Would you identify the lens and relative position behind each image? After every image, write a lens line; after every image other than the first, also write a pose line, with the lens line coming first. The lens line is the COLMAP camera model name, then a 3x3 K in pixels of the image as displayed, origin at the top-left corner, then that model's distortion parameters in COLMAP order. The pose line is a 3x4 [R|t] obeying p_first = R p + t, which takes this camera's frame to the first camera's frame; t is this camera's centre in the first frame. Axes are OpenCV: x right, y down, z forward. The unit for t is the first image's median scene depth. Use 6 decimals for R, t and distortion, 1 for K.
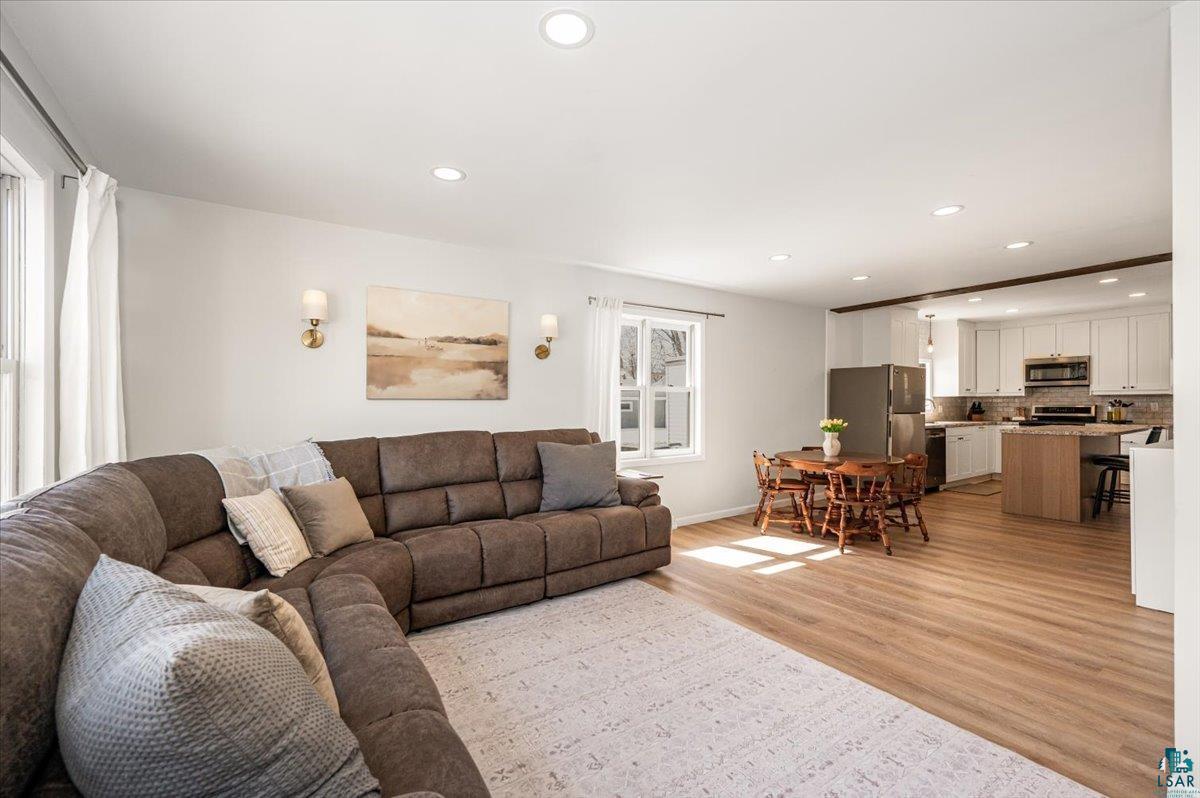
lens RADIAL K [[517.8, 0, 599.2], [0, 517.8, 408.1], [0, 0, 1]] dist [0.003832, 0.000604]
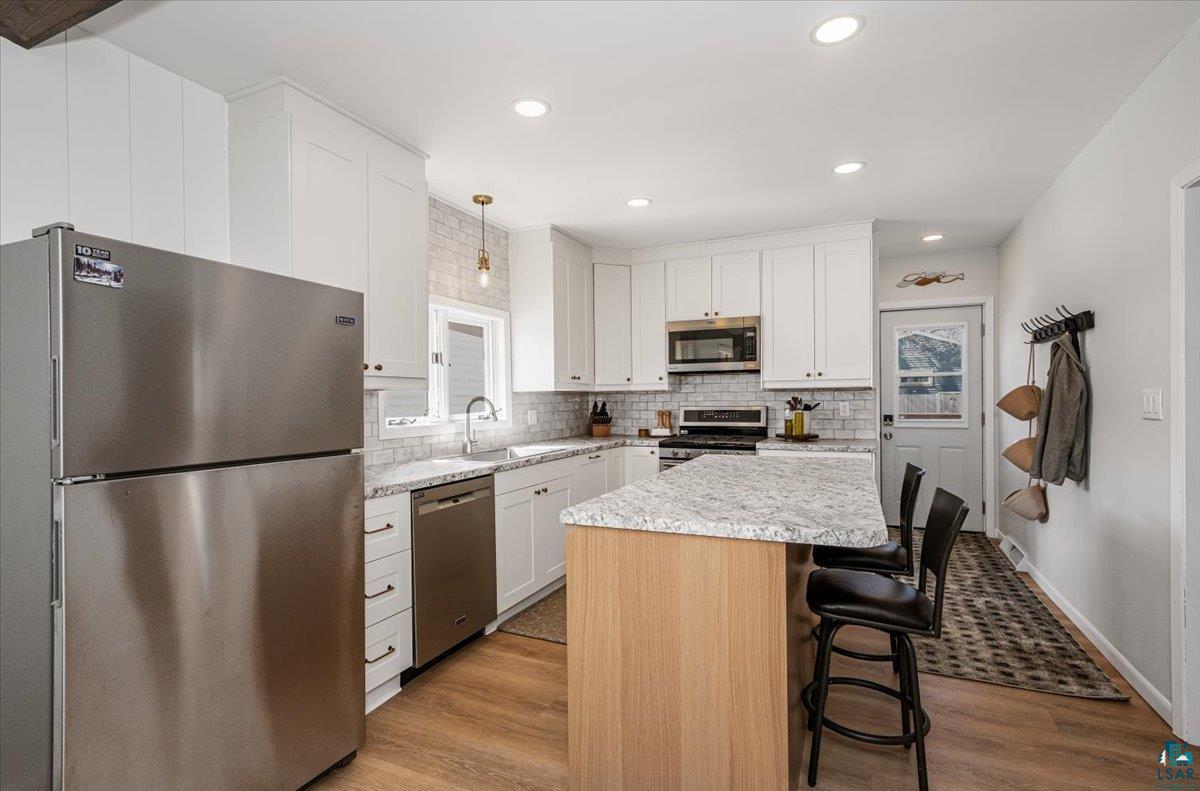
lens RADIAL K [[546.9, 0, 606.6], [0, 546.9, 395.2], [0, 0, 1]] dist [0.001722, 0.000804]
pose [[0.861884, -0.005524, 0.507076, 0.485484], [0.013250, 0.999845, -0.011628, -0.012917], [-0.506933, 0.016740, 0.861823, 0.553668]]
